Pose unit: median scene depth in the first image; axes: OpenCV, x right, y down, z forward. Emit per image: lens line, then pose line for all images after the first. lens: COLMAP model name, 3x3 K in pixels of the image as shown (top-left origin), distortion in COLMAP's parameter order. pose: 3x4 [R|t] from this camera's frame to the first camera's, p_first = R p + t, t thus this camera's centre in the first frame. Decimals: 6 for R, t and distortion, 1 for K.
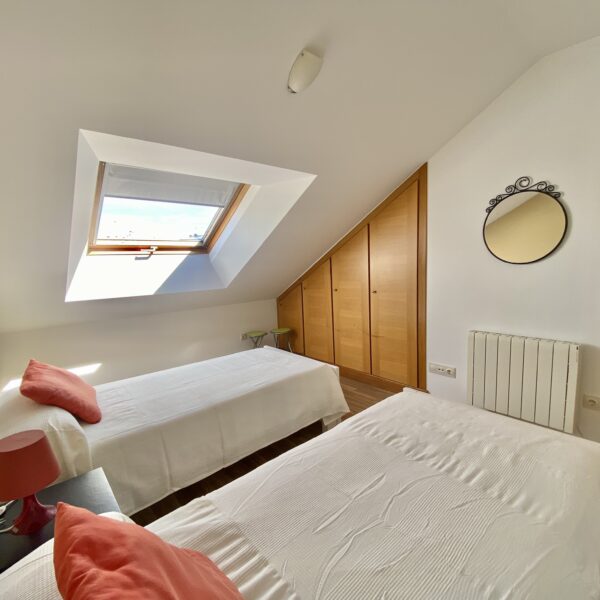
lens RADIAL K [[325.4, 0, 298.7], [0, 325.4, 302.7], [0, 0, 1]] dist [0.028881, -0.027361]
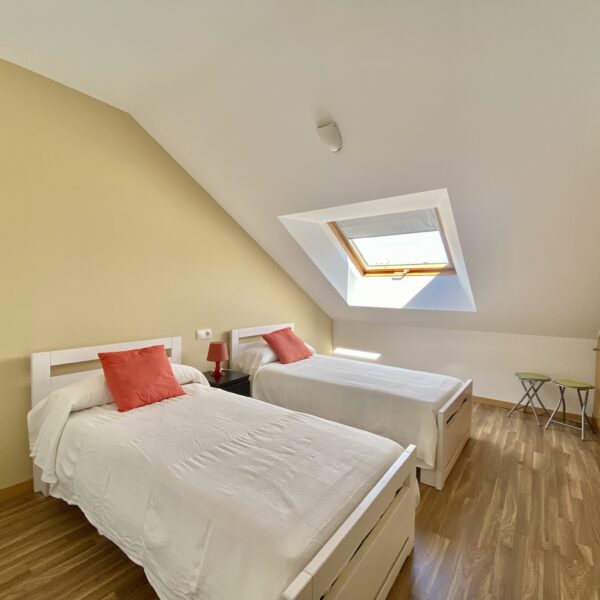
lens RADIAL K [[325.4, 0, 298.7], [0, 325.4, 302.7], [0, 0, 1]] dist [0.028881, -0.027361]
pose [[0.210991, 0.075787, -0.974546, 0.749000], [-0.136203, 0.989543, 0.047465, -0.055965], [0.967952, 0.122721, 0.219107, 0.387540]]
